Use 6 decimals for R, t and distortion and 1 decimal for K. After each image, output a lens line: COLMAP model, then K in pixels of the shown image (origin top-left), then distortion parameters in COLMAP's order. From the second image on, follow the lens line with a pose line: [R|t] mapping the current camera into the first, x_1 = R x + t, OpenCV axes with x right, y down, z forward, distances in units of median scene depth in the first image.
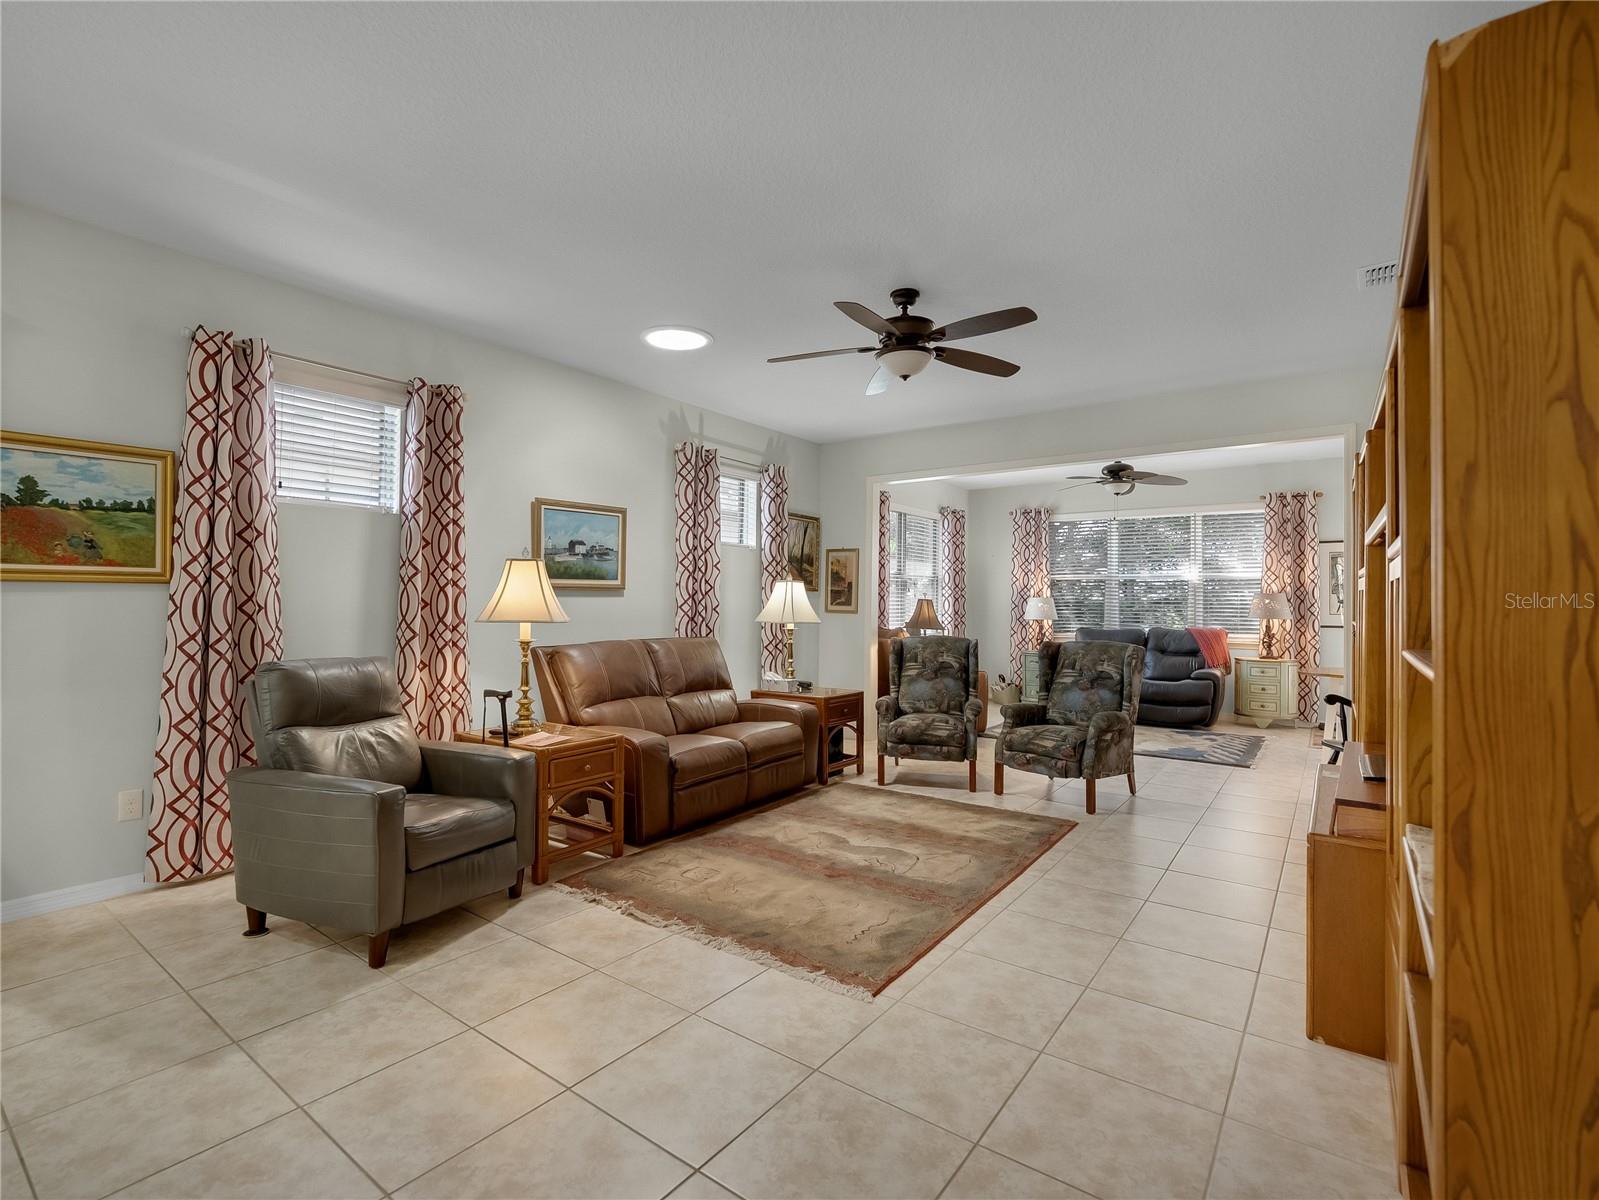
lens RADIAL K [[745.8, 0, 792.5], [0, 745.8, 605.1], [0, 0, 1]] dist [-0.028564, 0.002295]
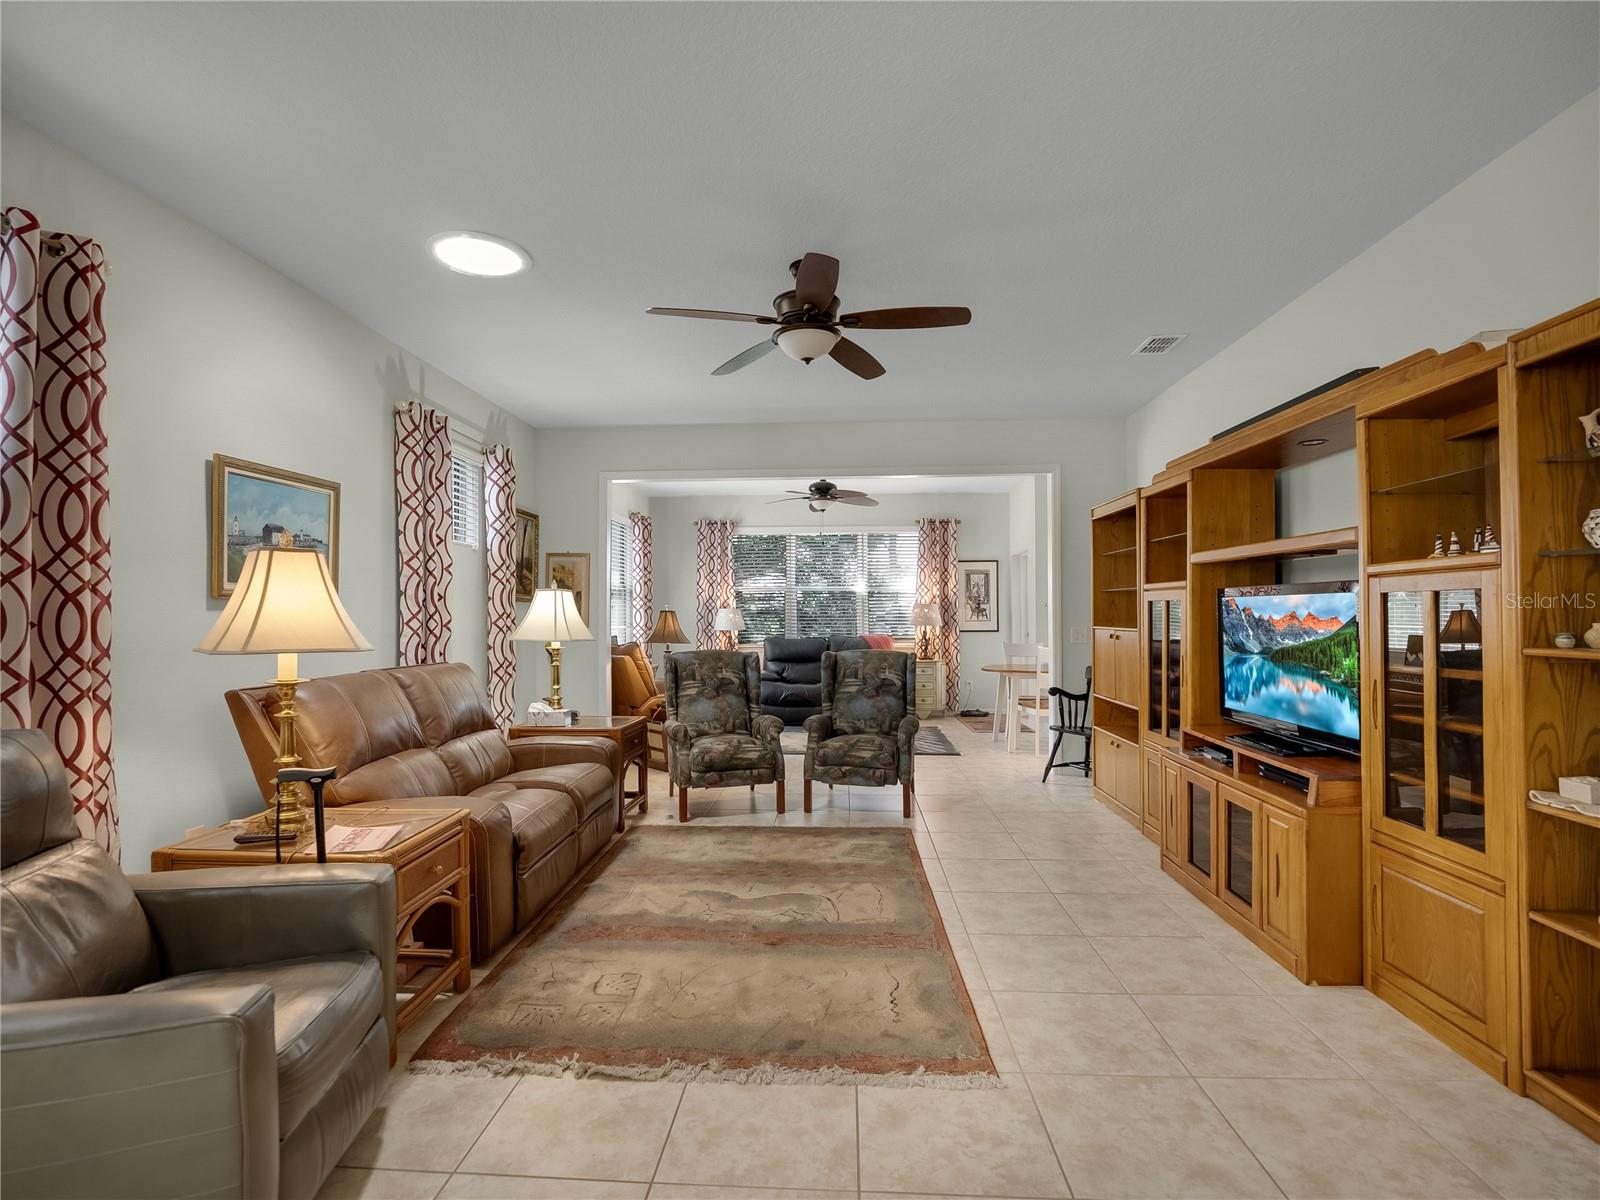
lens RADIAL K [[746.2, 0, 794.9], [0, 746.2, 613.6], [0, 0, 1]] dist [-0.028564, 0.002295]
pose [[0.839760, -0.010127, 0.542863, -0.253139], [0.013018, 0.999914, -0.001485, -0.001390], [-0.542801, 0.008314, 0.839820, 0.195347]]
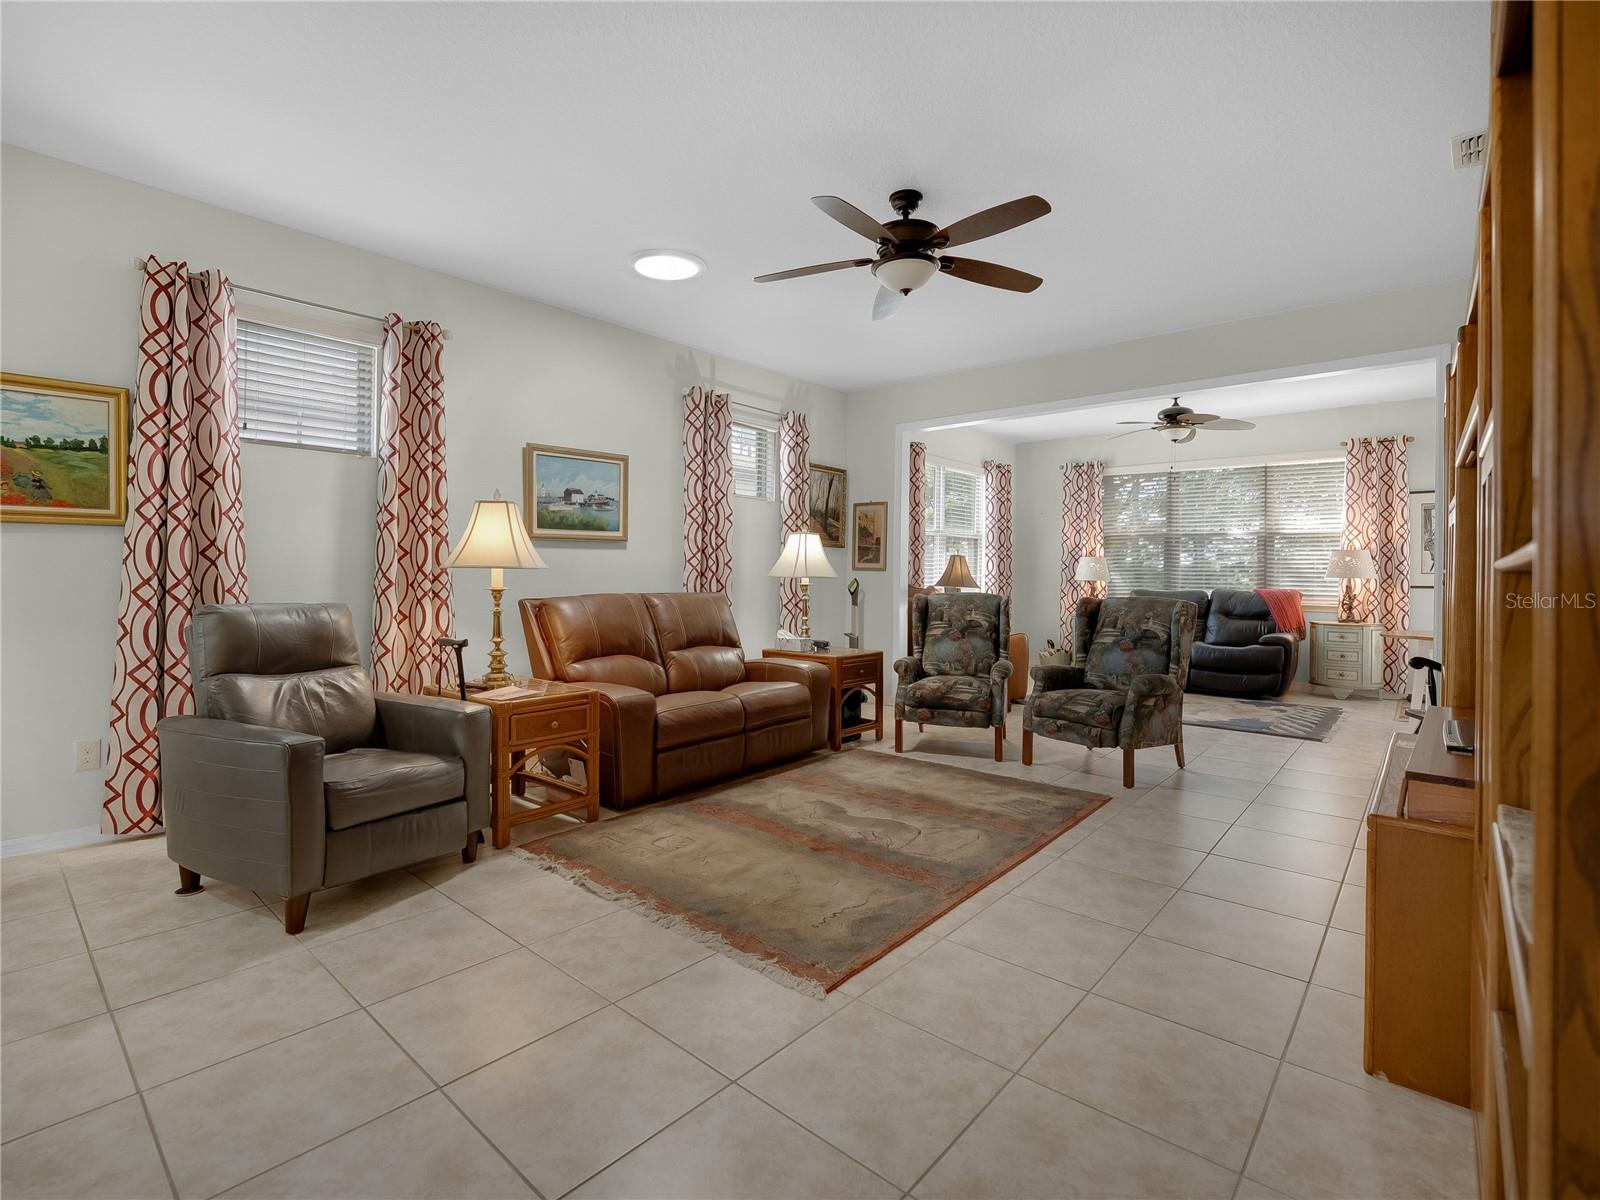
lens RADIAL K [[746.2, 0, 790.6], [0, 746.2, 587.4], [0, 0, 1]] dist [-0.028564, 0.002295]
pose [[0.996313, 0.000269, -0.085796, 0.066727], [0.001056, 0.999881, 0.015398, 0.023855], [0.085790, -0.015432, 0.996194, 0.074190]]
